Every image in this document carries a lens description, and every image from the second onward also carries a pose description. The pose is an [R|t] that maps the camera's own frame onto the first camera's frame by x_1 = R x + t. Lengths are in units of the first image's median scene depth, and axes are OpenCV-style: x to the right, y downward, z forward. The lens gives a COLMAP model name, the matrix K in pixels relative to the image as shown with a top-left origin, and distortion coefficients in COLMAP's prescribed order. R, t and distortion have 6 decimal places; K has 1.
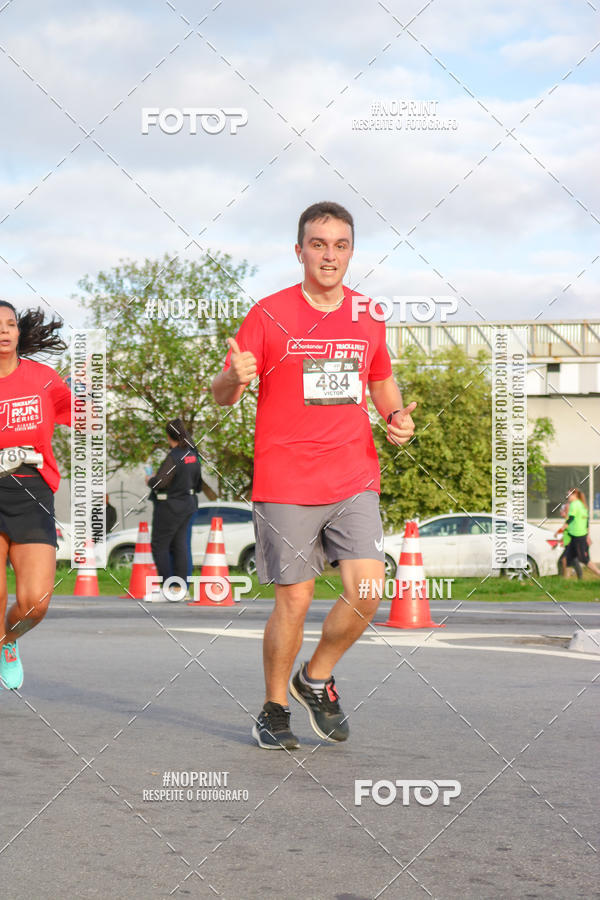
lens RADIAL K [[2055.3, 0, 296.5], [0, 2055.3, 451.5], [0, 0, 1]] dist [0.021887, -0.025946]
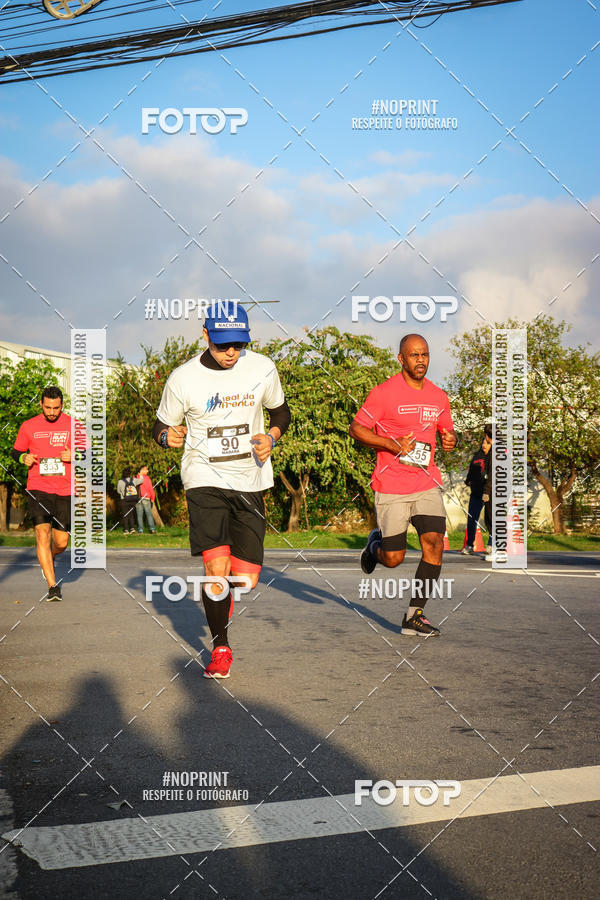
lens RADIAL K [[1585.0, 0, 302.1], [0, 1585.0, 448.4], [0, 0, 1]] dist [-0.018246, 0.259976]
pose [[0.972977, -0.021885, -0.229863, 0.051320], [0.022524, 0.999746, 0.000158, -0.006863], [0.229802, -0.005331, 0.973223, -0.138286]]
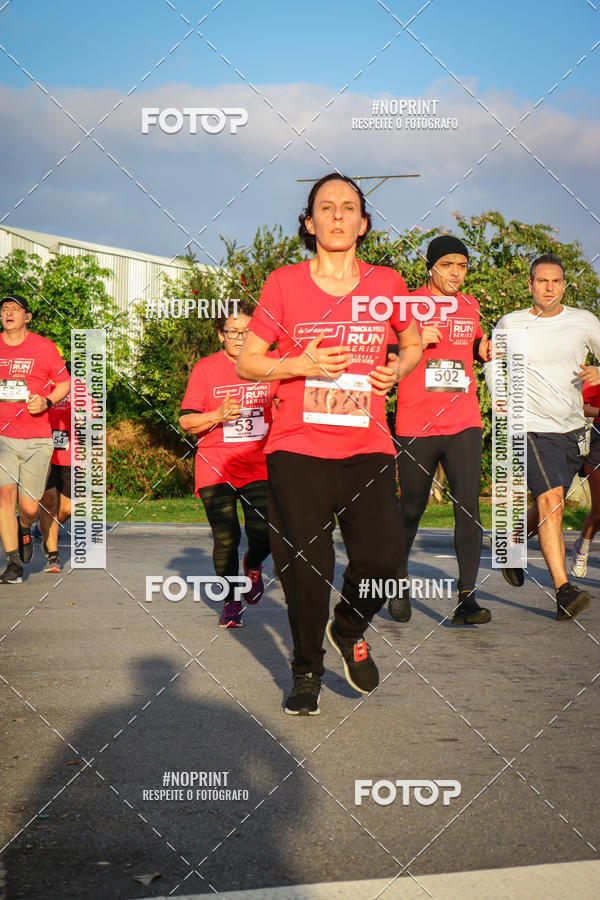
lens RADIAL K [[2255.5, 0, 298.8], [0, 2255.5, 449.6], [0, 0, 1]] dist [0.058002, 0.816965]
pose [[0.955039, -0.004166, -0.296452, 0.054537], [0.012830, 0.999545, 0.027284, -0.006661], [0.296203, -0.029861, 0.954658, -0.139421]]
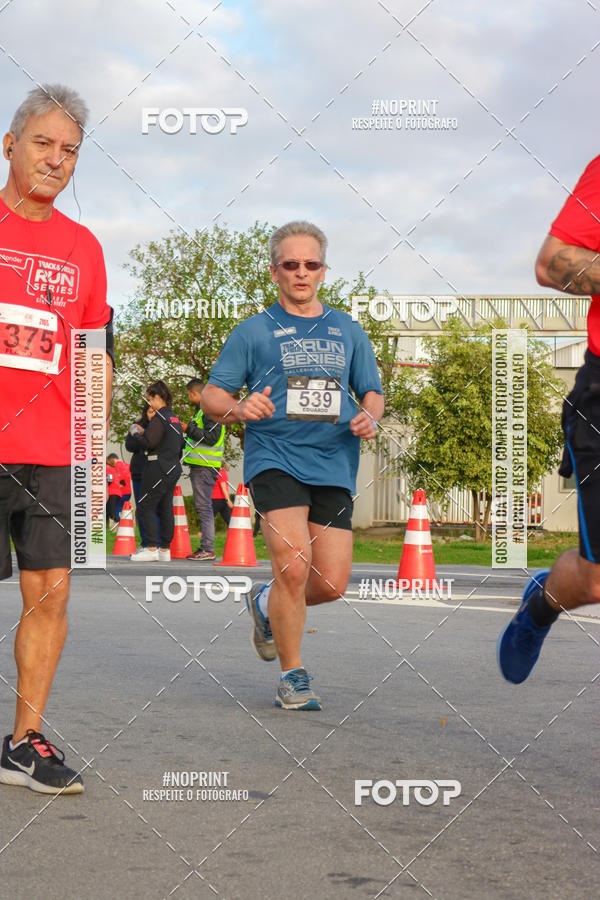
lens RADIAL K [[2089.2, 0, 282.6], [0, 2089.2, 447.3], [0, 0, 1]] dist [0.049879, -0.000035]
pose [[0.998971, 0.015044, -0.042779, 0.016261], [-0.014417, 0.999785, 0.014922, -0.001451], [0.042994, -0.014290, 0.998973, -0.042448]]
